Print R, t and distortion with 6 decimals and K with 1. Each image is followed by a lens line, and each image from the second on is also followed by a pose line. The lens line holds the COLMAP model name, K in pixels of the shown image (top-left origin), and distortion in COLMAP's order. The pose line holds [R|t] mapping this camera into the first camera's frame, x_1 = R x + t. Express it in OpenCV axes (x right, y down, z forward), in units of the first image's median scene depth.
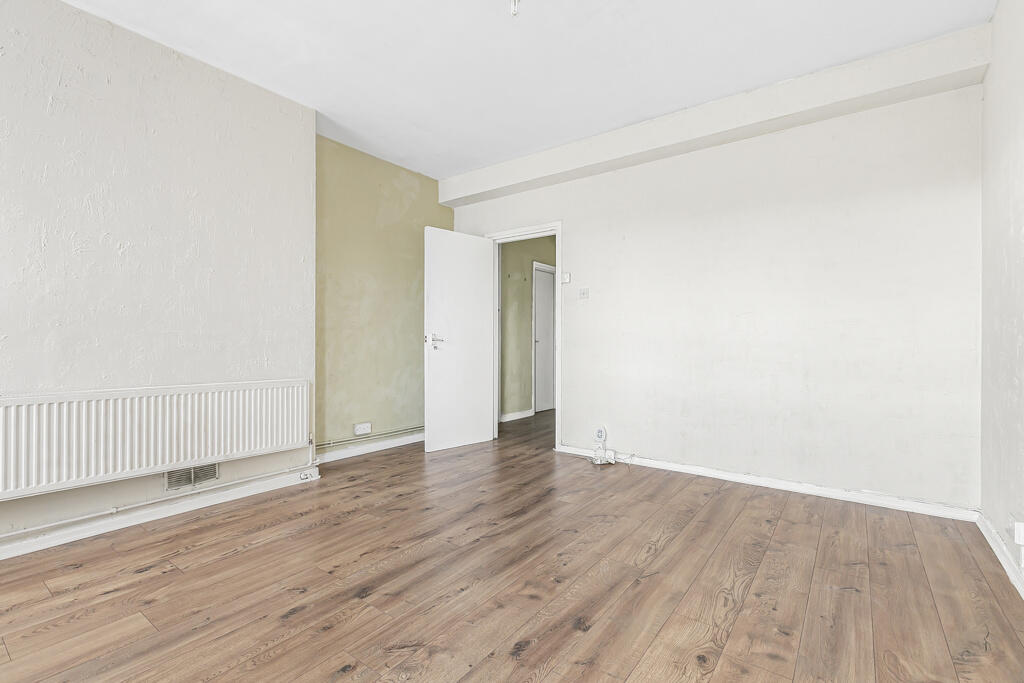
lens RADIAL K [[466.4, 0, 512.8], [0, 466.4, 338.5], [0, 0, 1]] dist [0.002349, 0.000664]
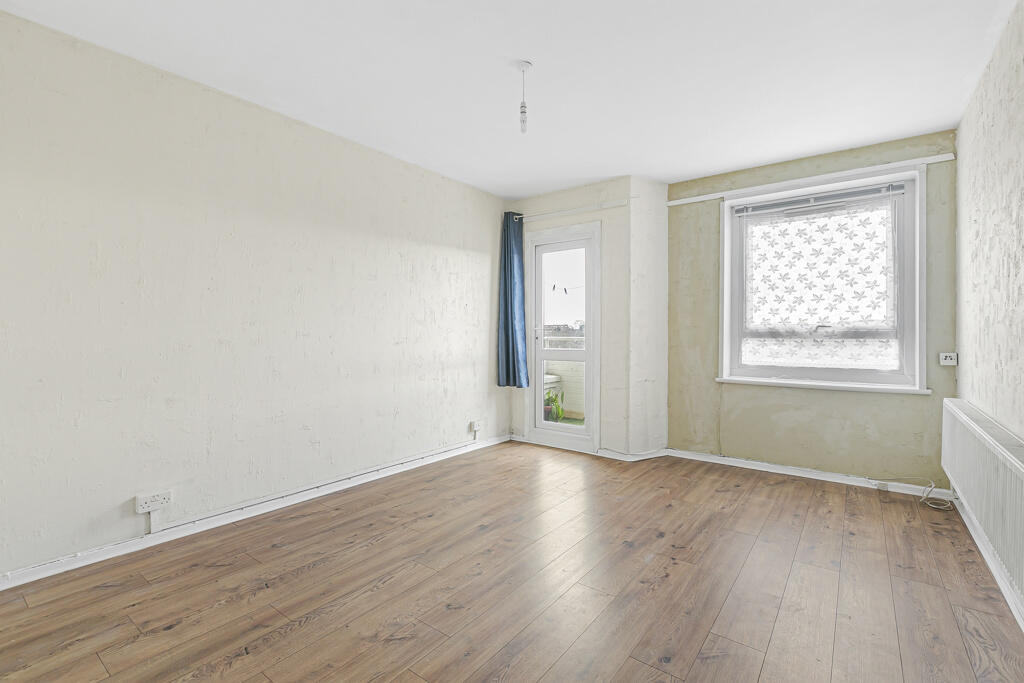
lens RADIAL K [[466.4, 0, 512.8], [0, 466.4, 338.5], [0, 0, 1]] dist [0.002349, 0.000664]
pose [[-0.999950, -0.004213, 0.009121, 0.018939], [-0.004165, 0.999977, 0.005333, -0.075654], [-0.009143, 0.005294, -0.999944, 2.162606]]
